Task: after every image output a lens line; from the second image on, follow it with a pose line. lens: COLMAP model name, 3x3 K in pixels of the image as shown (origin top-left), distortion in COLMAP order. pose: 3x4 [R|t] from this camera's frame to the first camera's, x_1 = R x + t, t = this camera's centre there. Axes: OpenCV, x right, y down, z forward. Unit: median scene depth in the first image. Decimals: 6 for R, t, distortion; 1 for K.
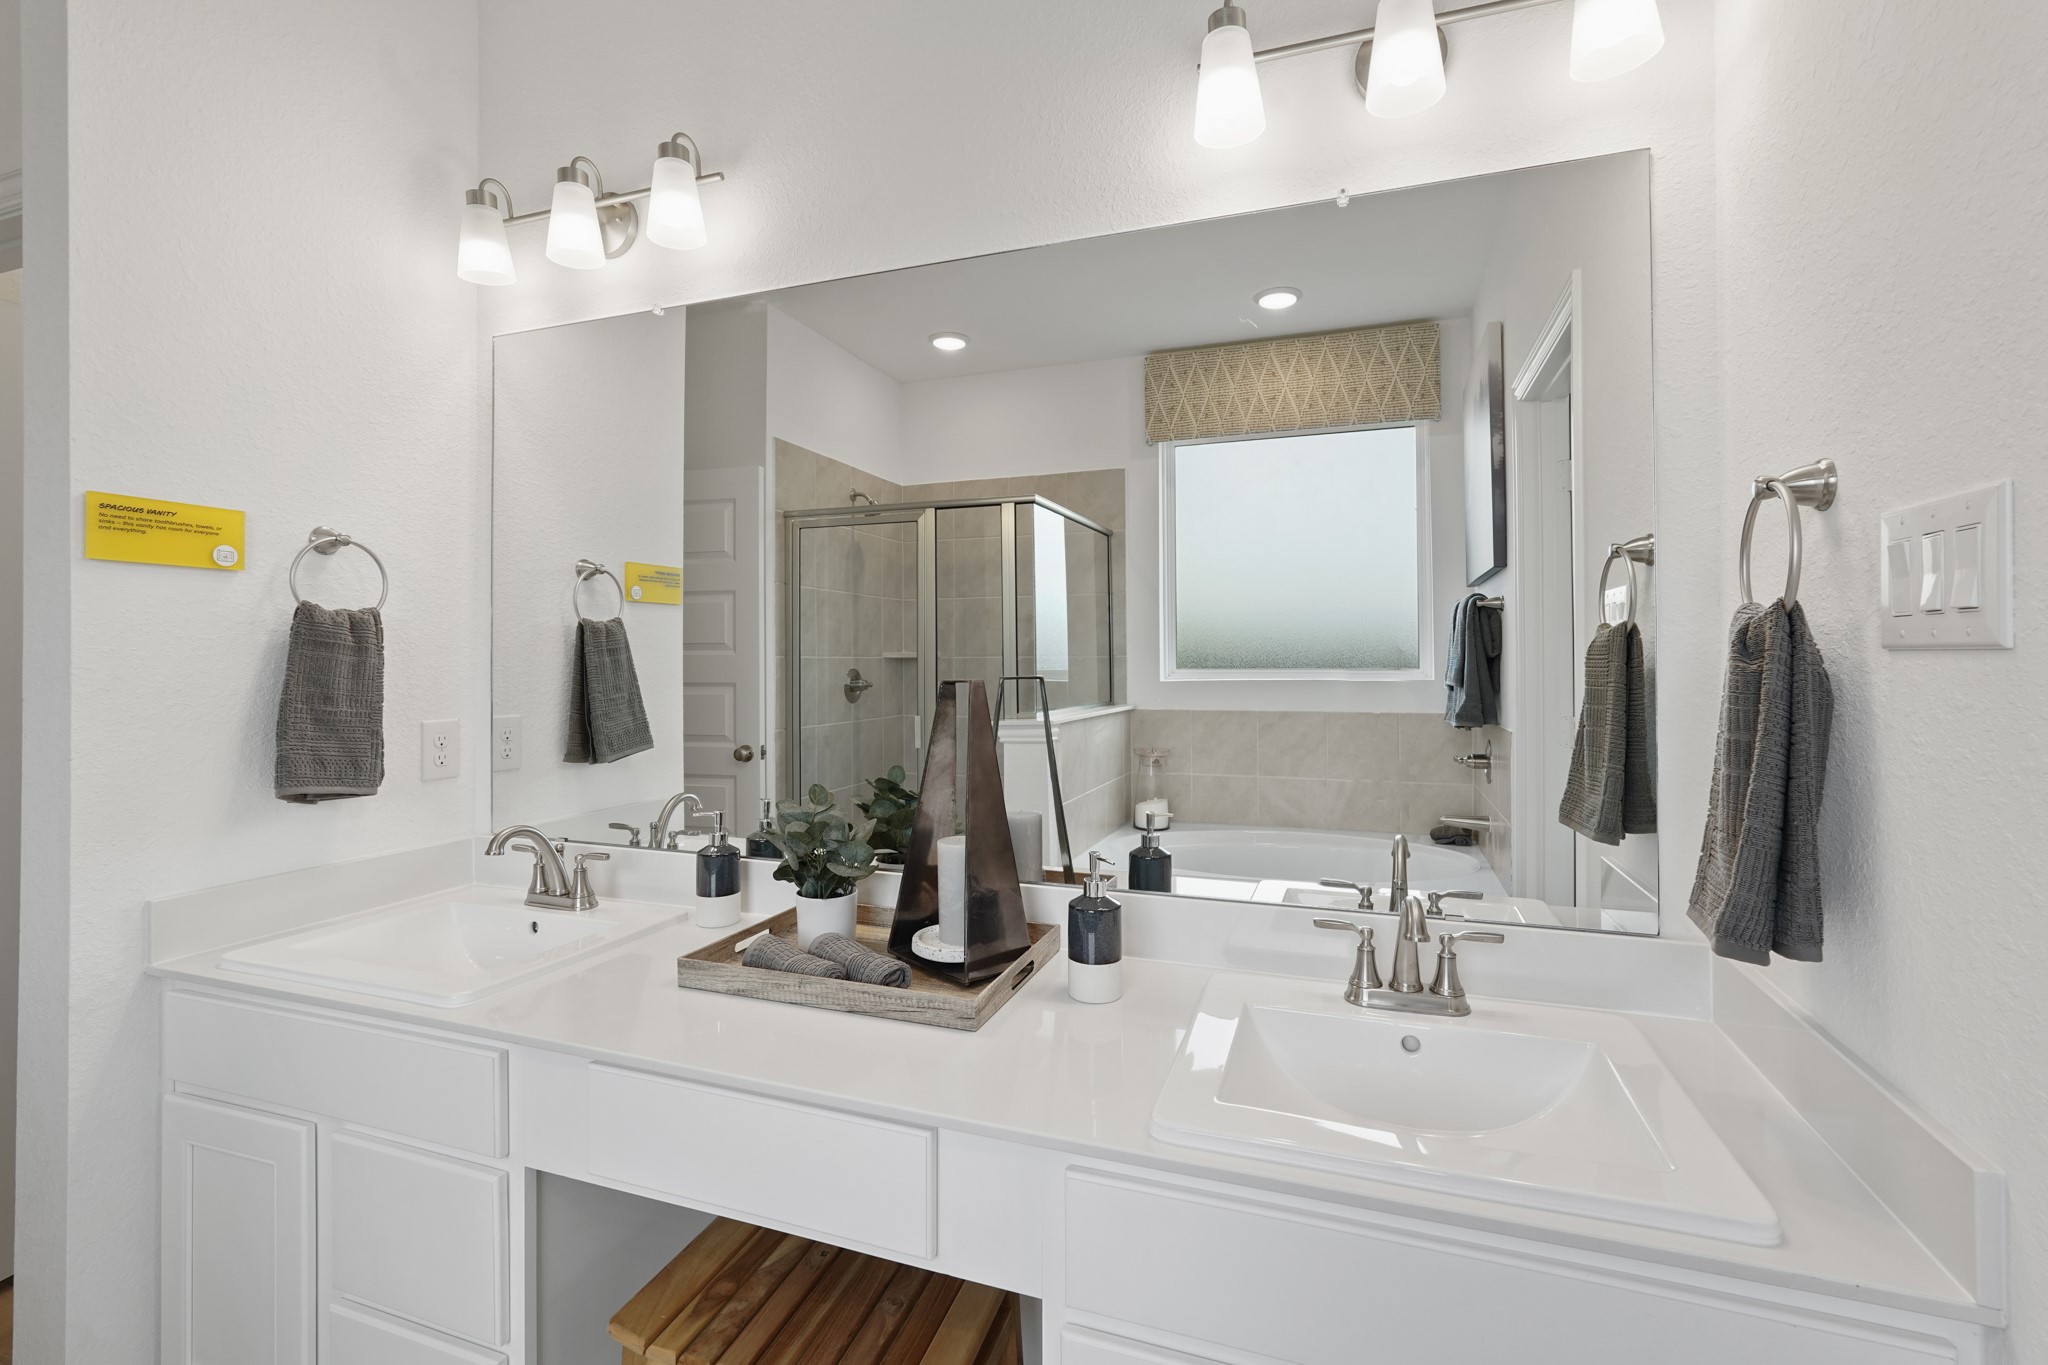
lens RADIAL K [[912.0, 0, 1025.9], [0, 912.0, 673.7], [0, 0, 1]] dist [-0.014362, 0.007244]
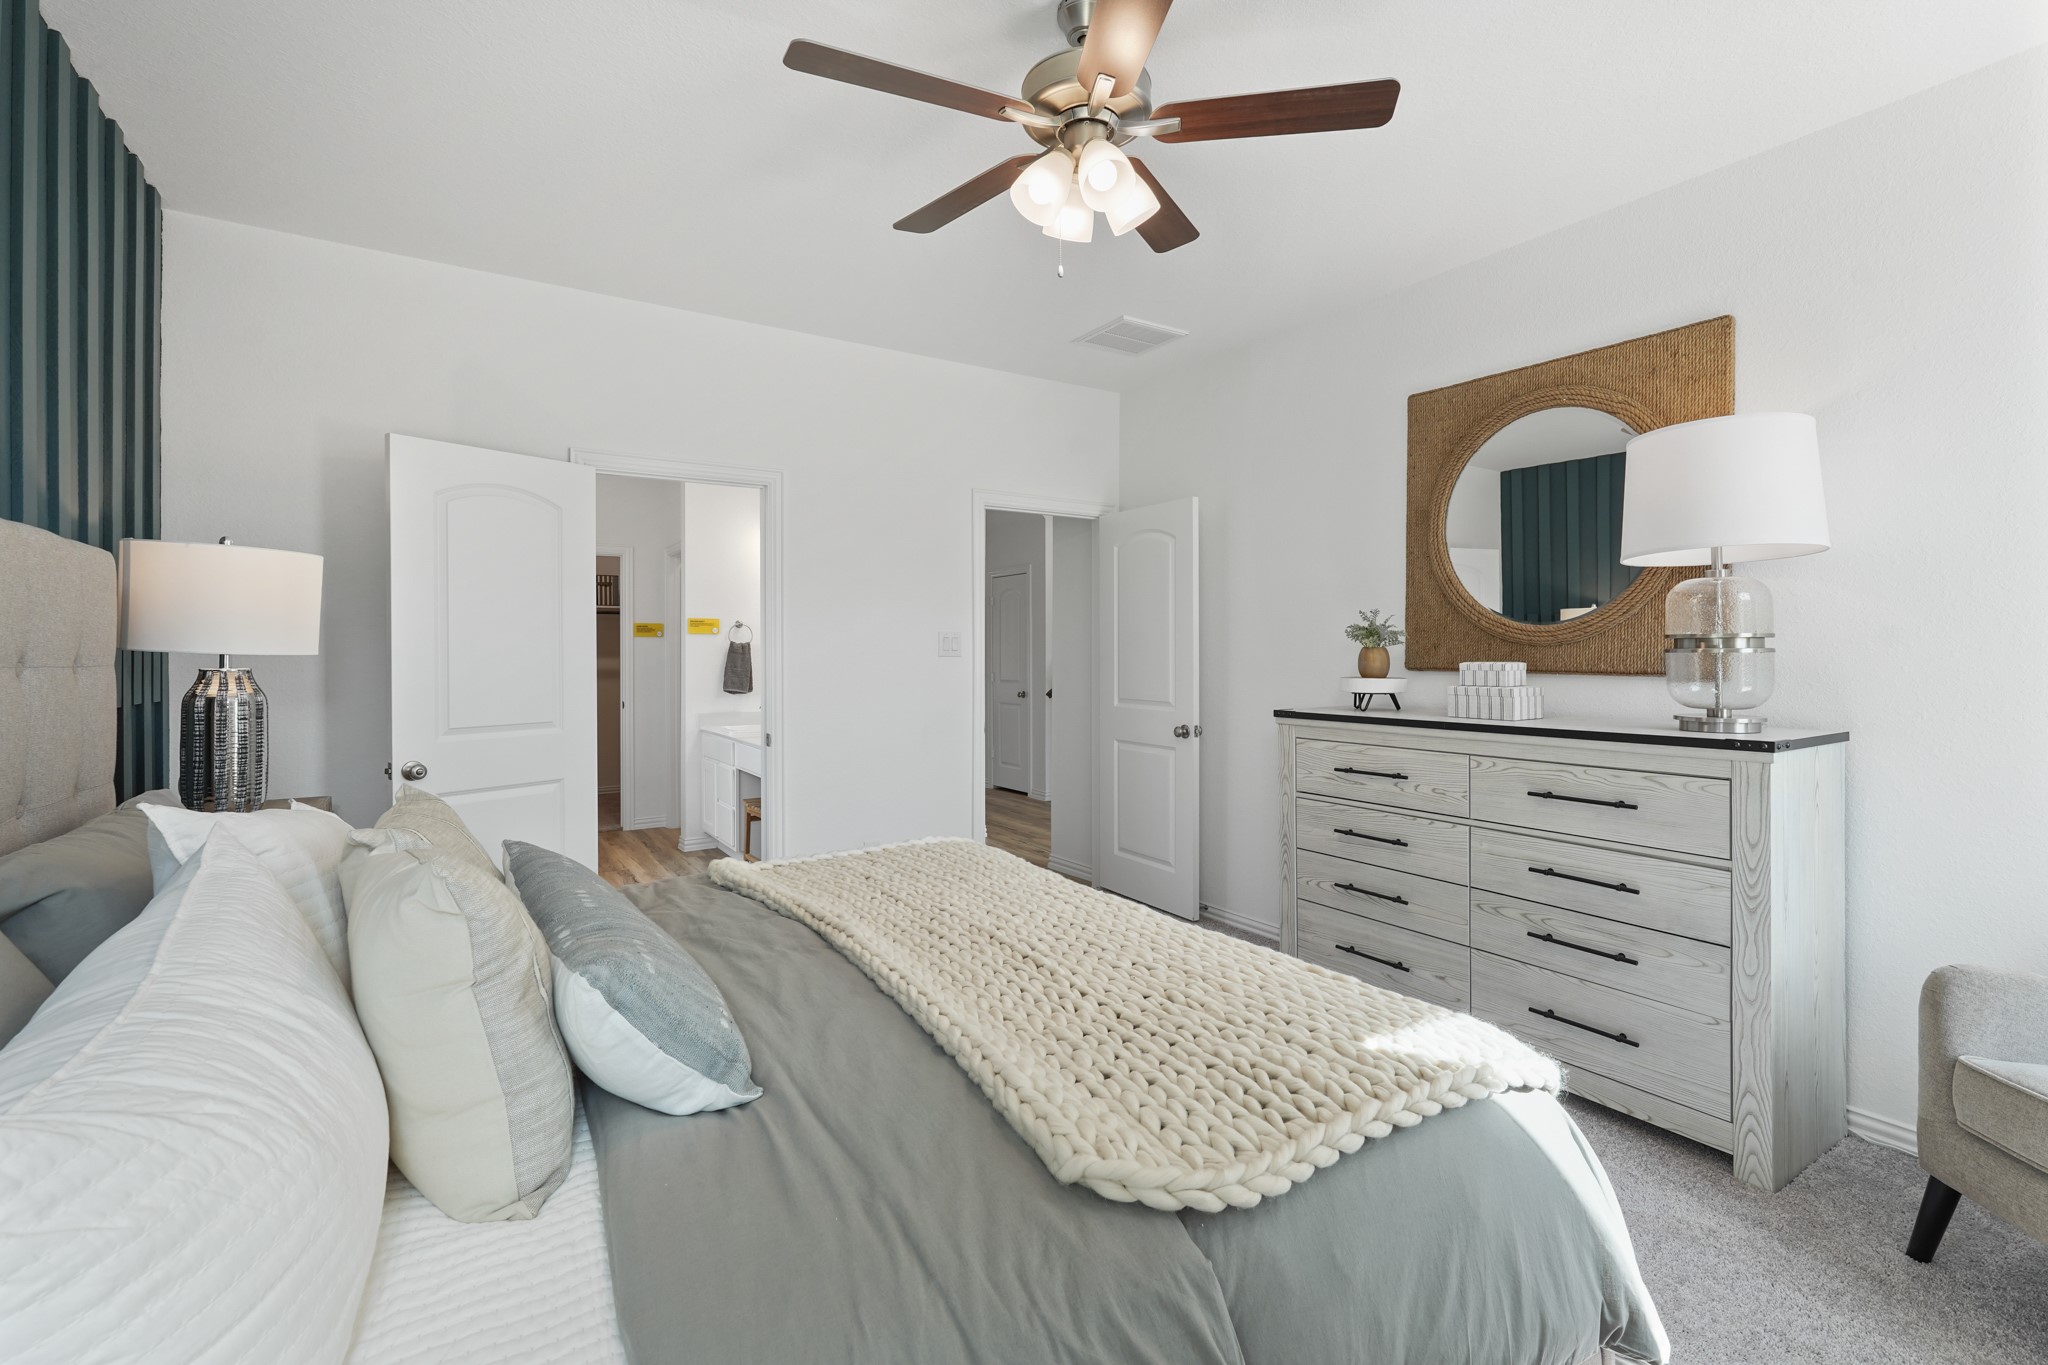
lens RADIAL K [[912.0, 0, 1022.4], [0, 912.0, 679.7], [0, 0, 1]] dist [-0.014362, 0.007244]
pose [[0.770620, -0.000774, -0.637295, 2.556993], [0.002327, 0.999996, 0.001600, 0.078827], [0.637291, -0.002717, 0.770618, -1.165171]]
